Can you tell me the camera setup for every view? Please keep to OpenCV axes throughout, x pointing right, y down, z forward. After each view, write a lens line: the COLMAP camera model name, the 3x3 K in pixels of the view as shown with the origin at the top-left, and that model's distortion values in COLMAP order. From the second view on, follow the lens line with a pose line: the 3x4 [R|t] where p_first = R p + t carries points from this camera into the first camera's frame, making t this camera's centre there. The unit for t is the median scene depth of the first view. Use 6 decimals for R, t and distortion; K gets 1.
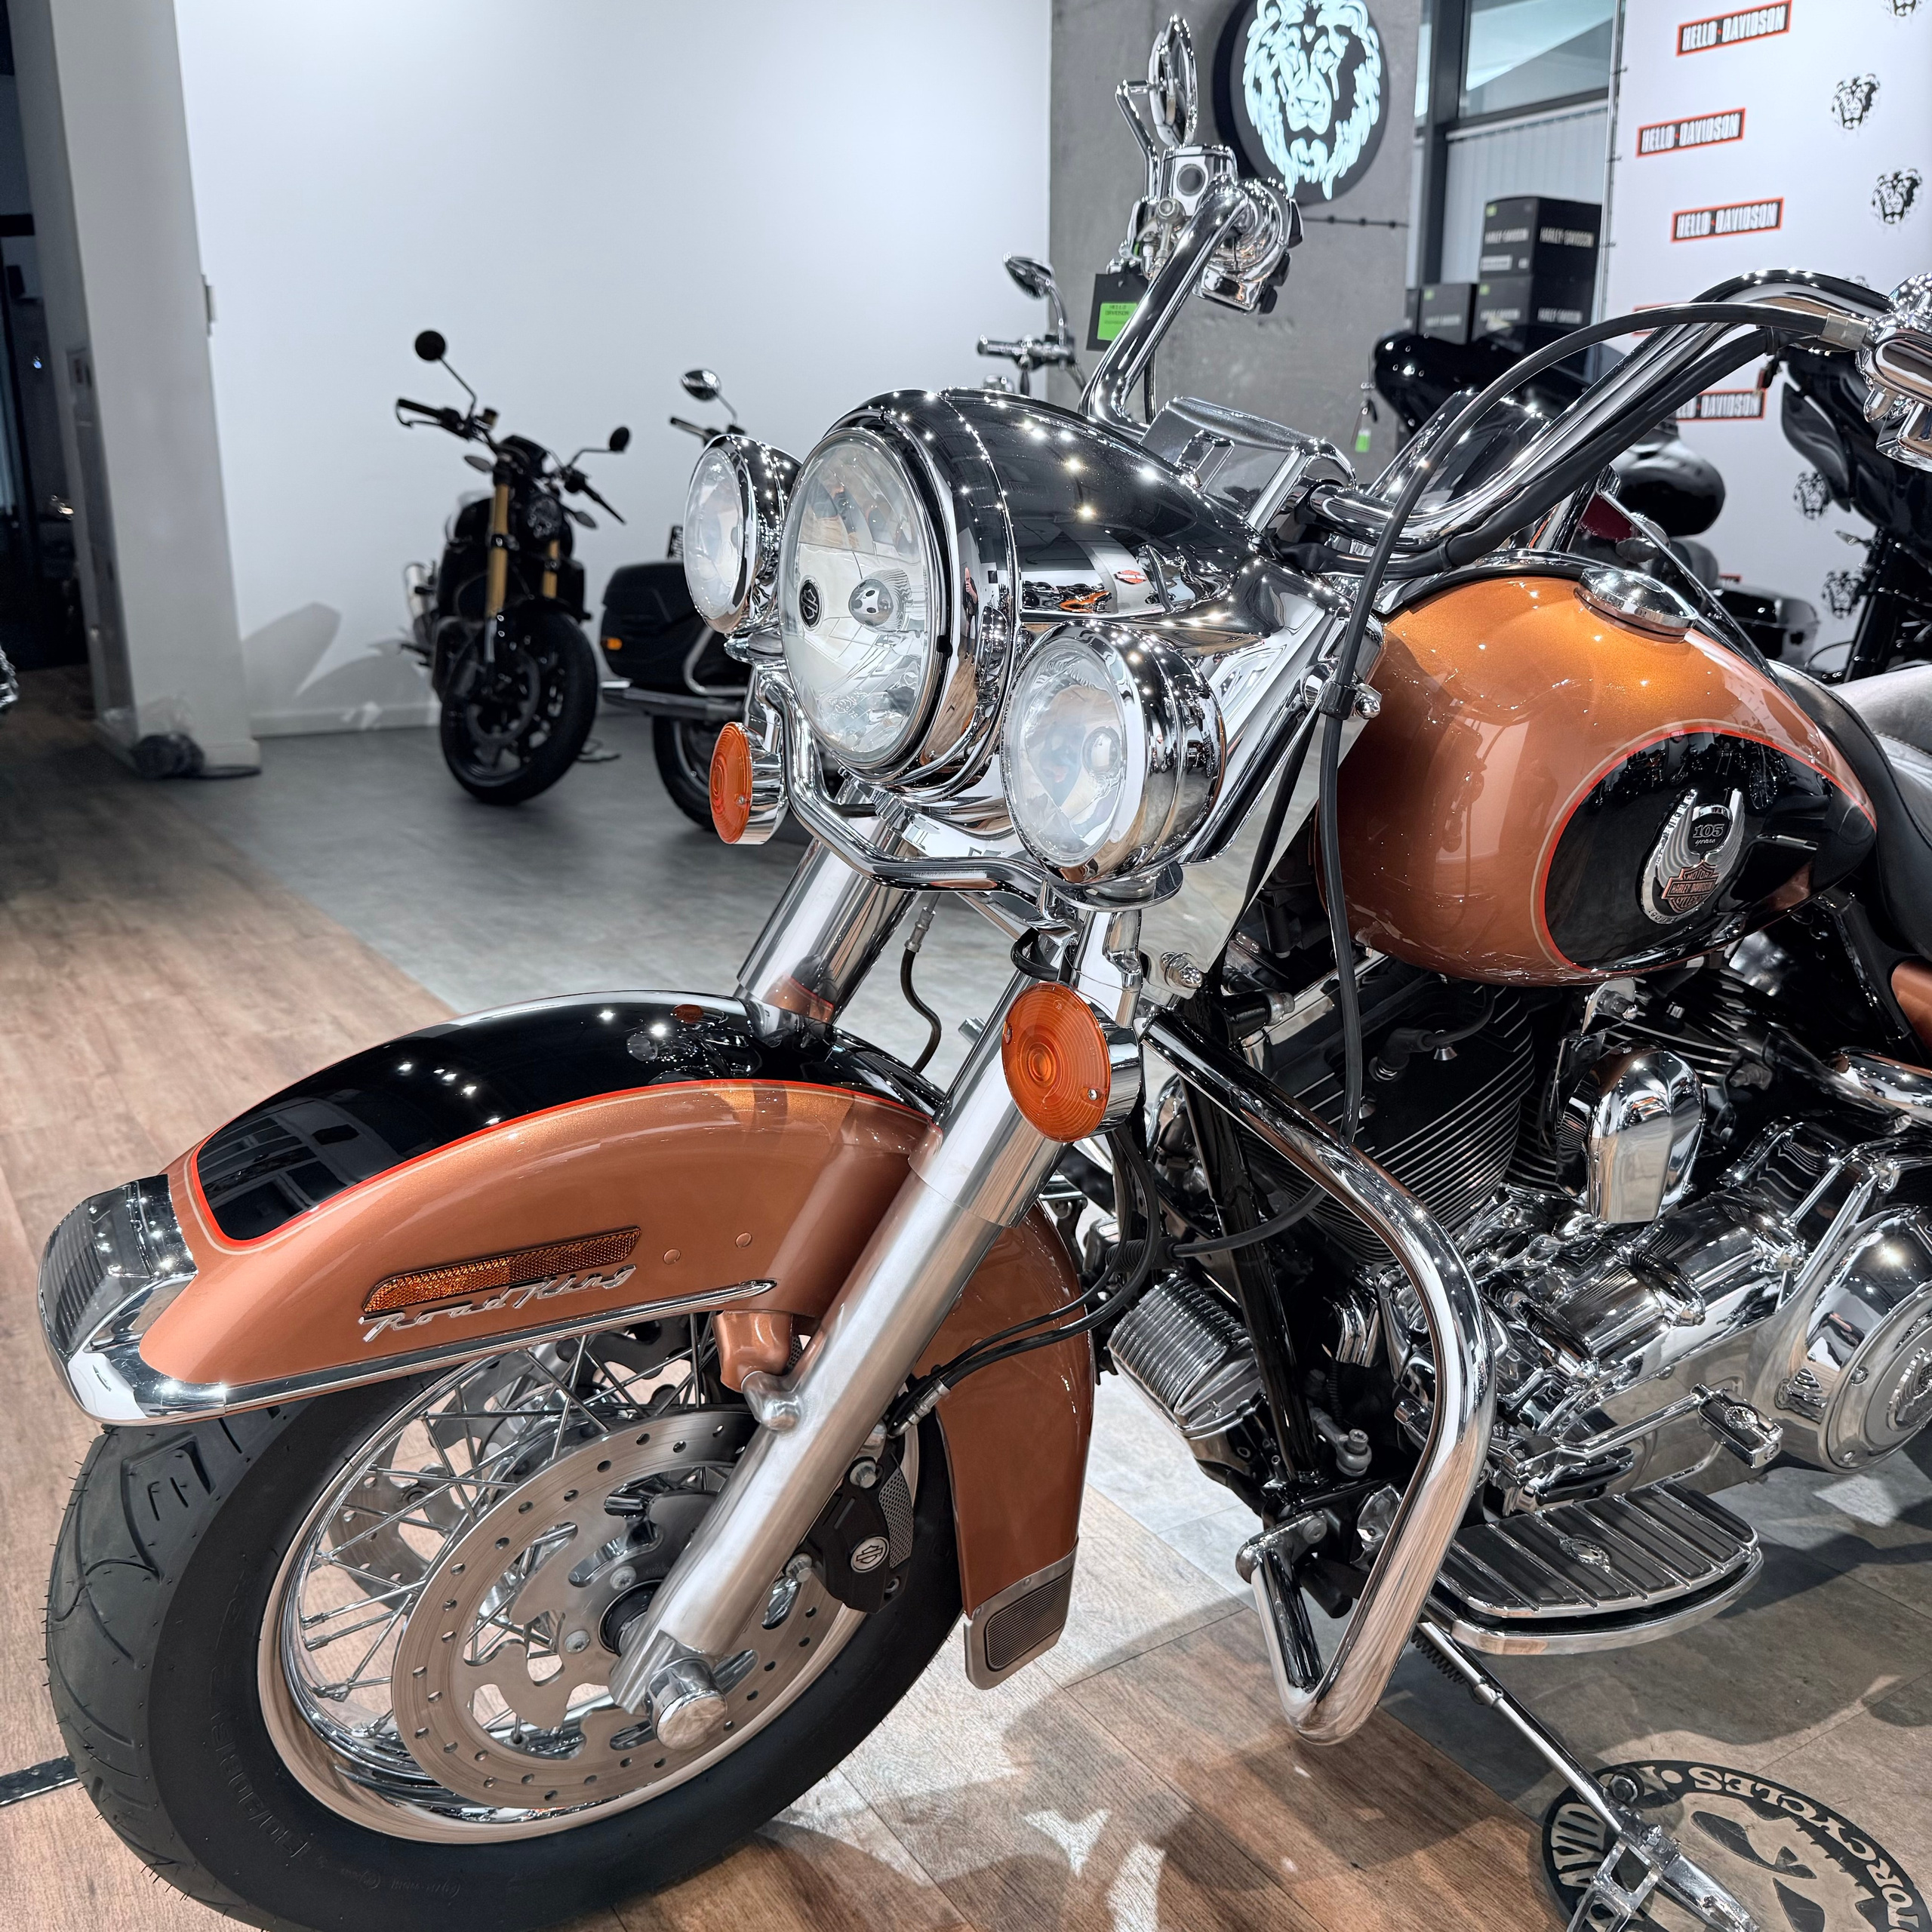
lens RADIAL K [[1791.6, 0, 971.3], [0, 1791.6, 977.2], [0, 0, 1]] dist [0.075700, -0.153423]
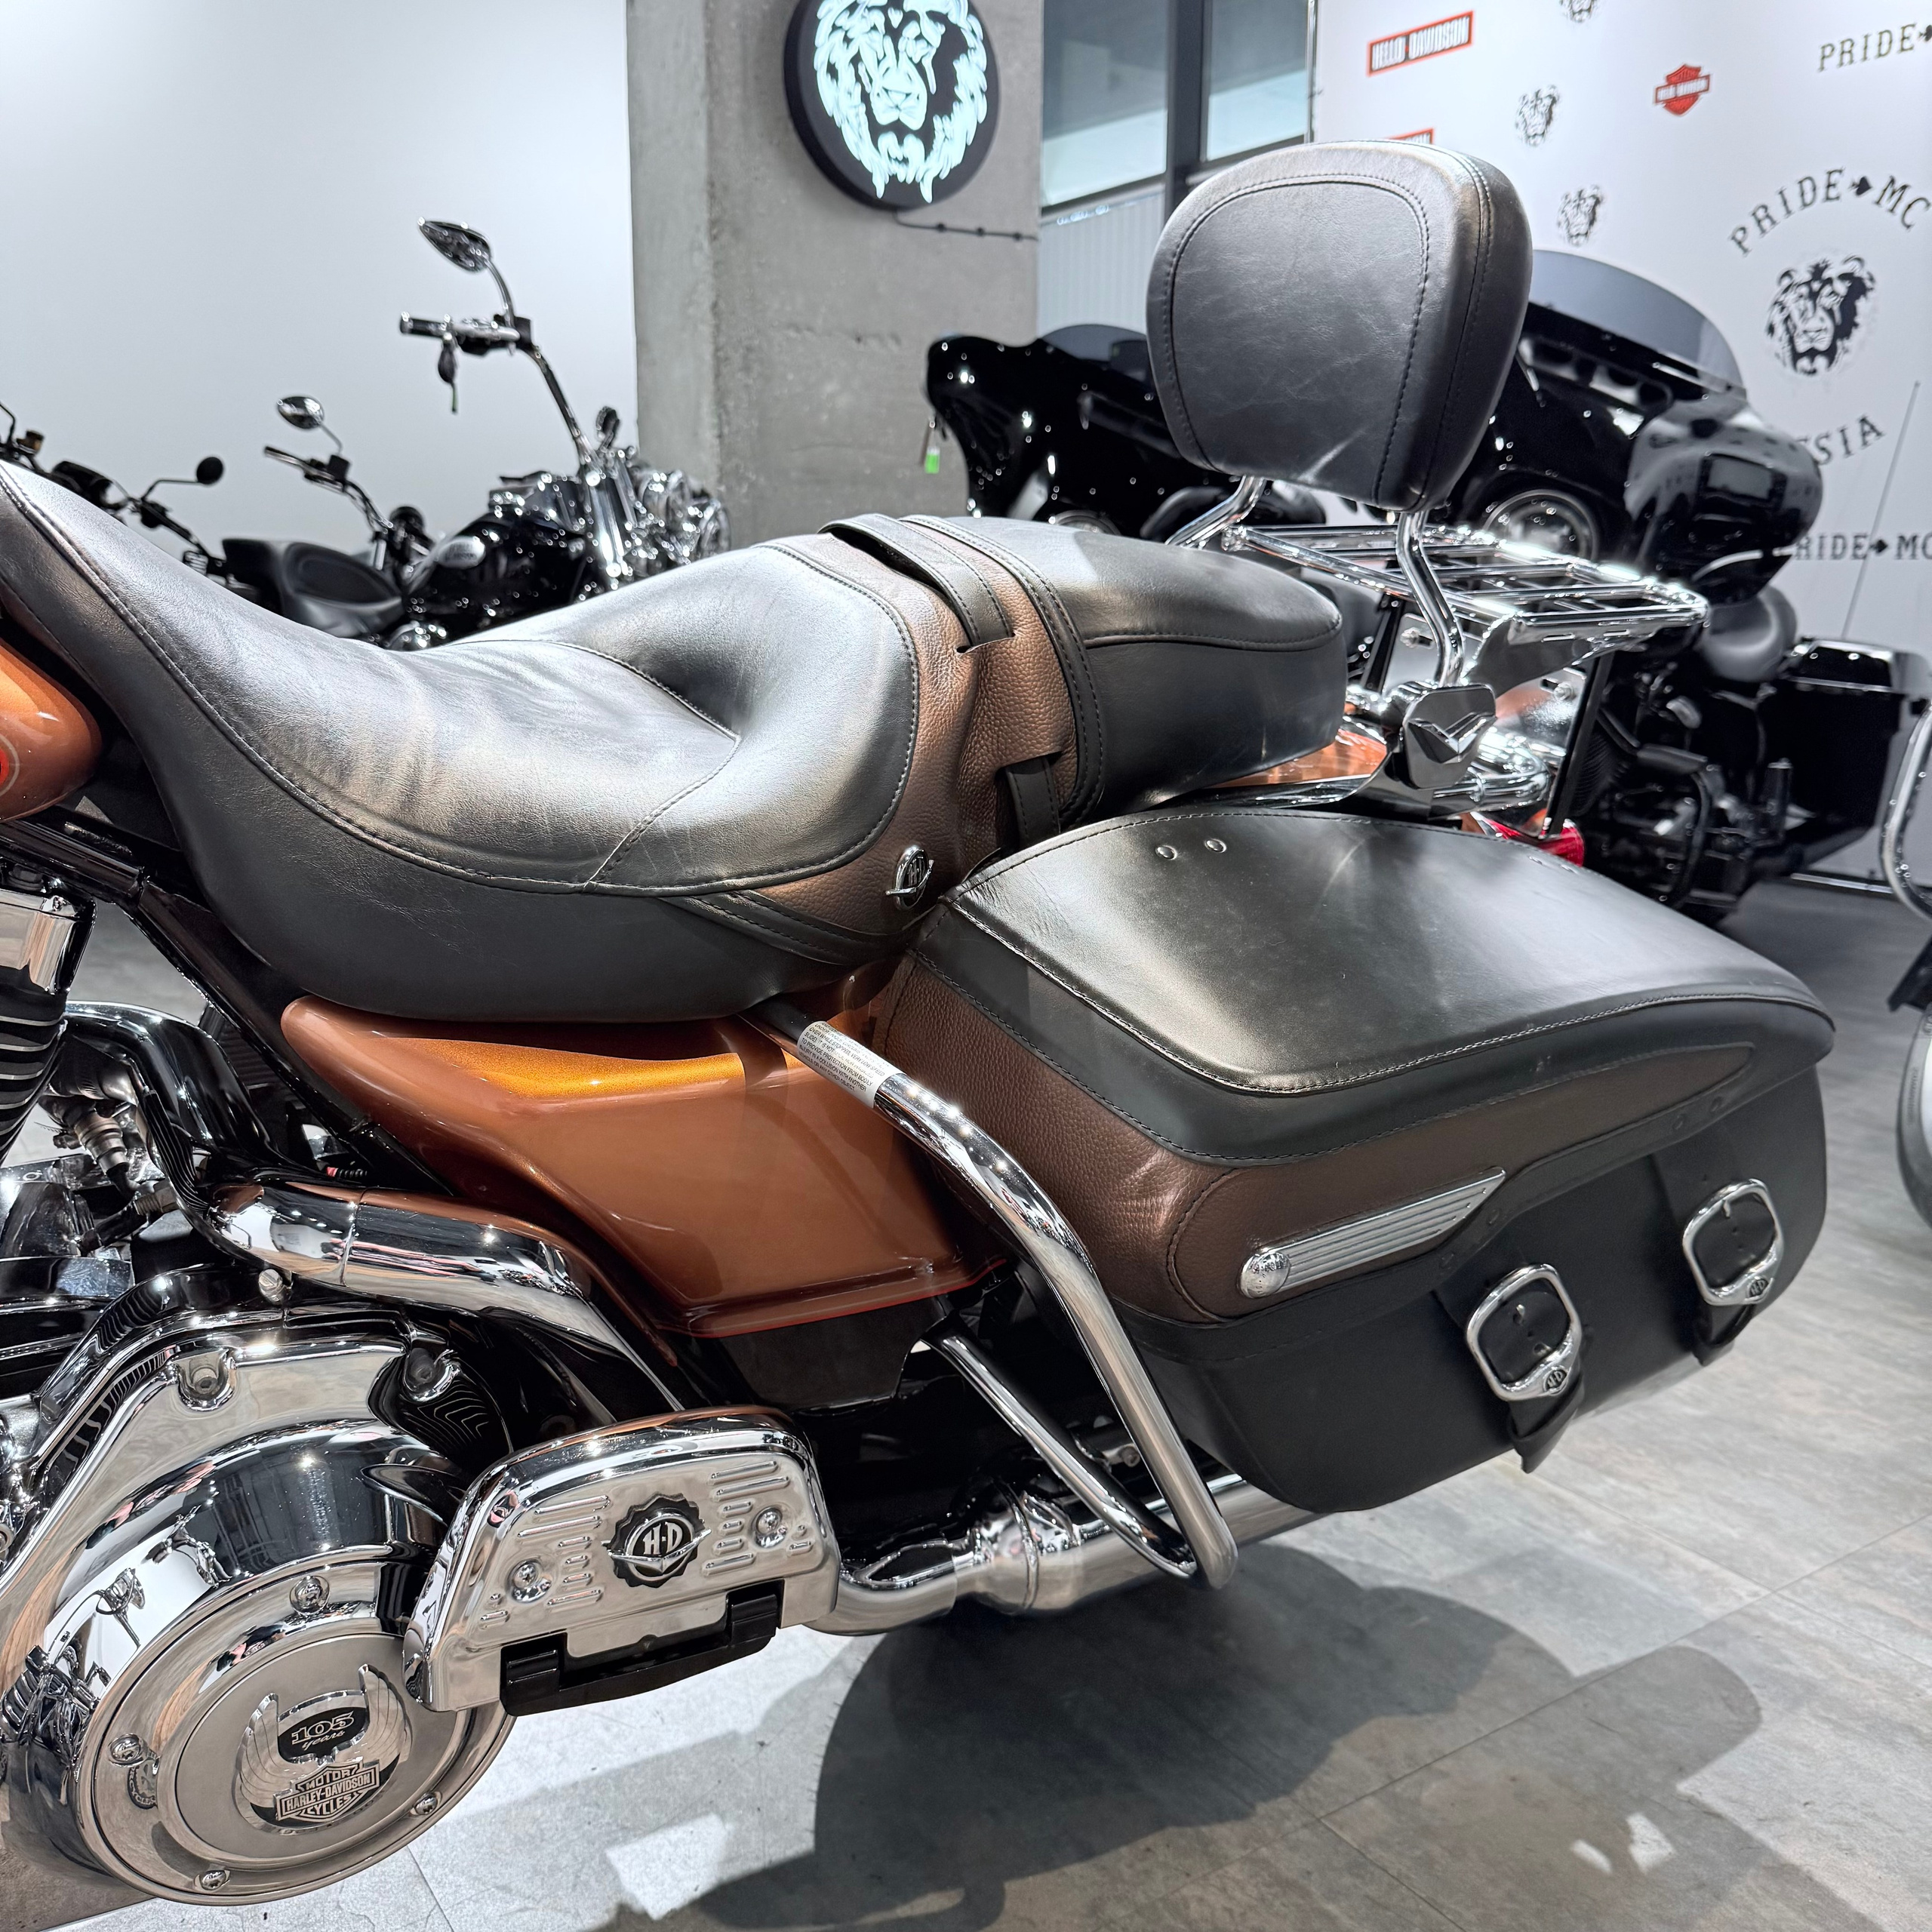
lens RADIAL K [[1820.4, 0, 957.6], [0, 1820.4, 984.8], [0, 0, 1]] dist [-0.020017, 0.012605]
pose [[0.999793, 0.005083, 0.019696, 0.258769], [-0.004081, 0.998711, -0.050602, 0.005923], [-0.019927, 0.050511, 0.998525, 0.155932]]
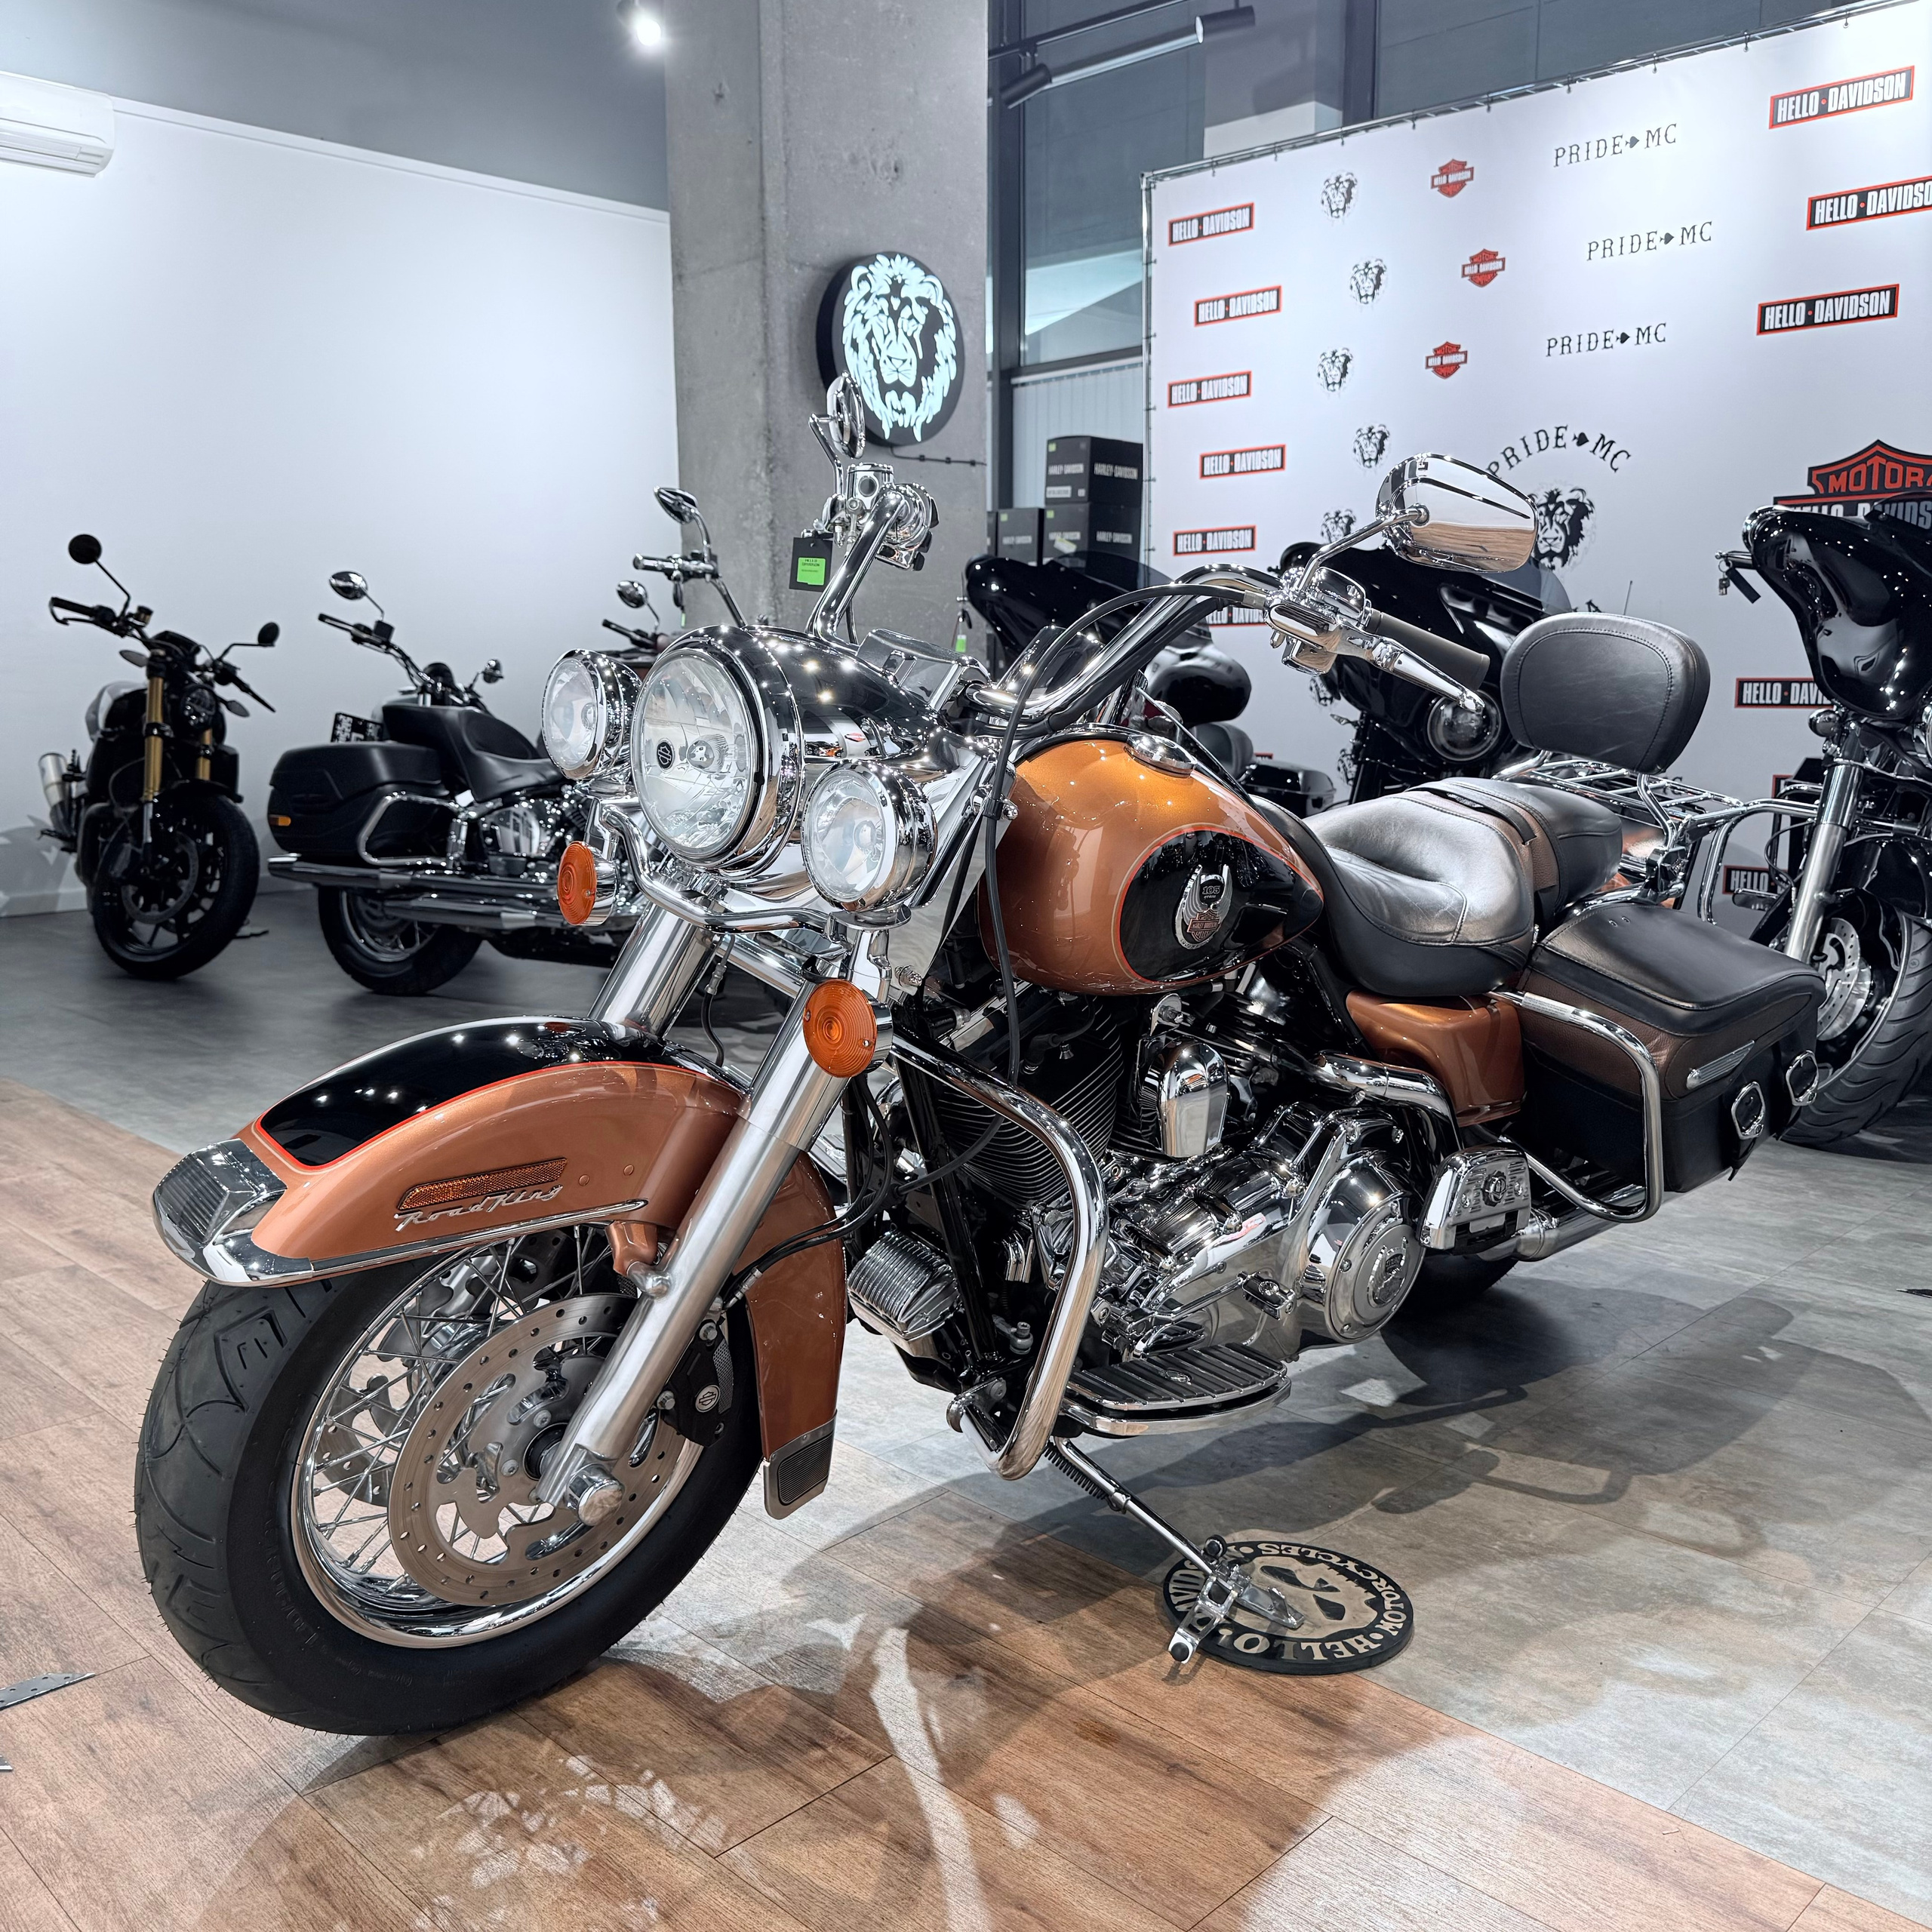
lens RADIAL K [[1771.7, 0, 965.9], [0, 1771.7, 983.9], [0, 0, 1]] dist [0.129068, -0.246565]
pose [[0.976830, -0.037476, 0.210711, -0.041042], [0.057512, 0.994300, -0.089773, 0.036411], [-0.206146, 0.099812, 0.973417, -0.138601]]
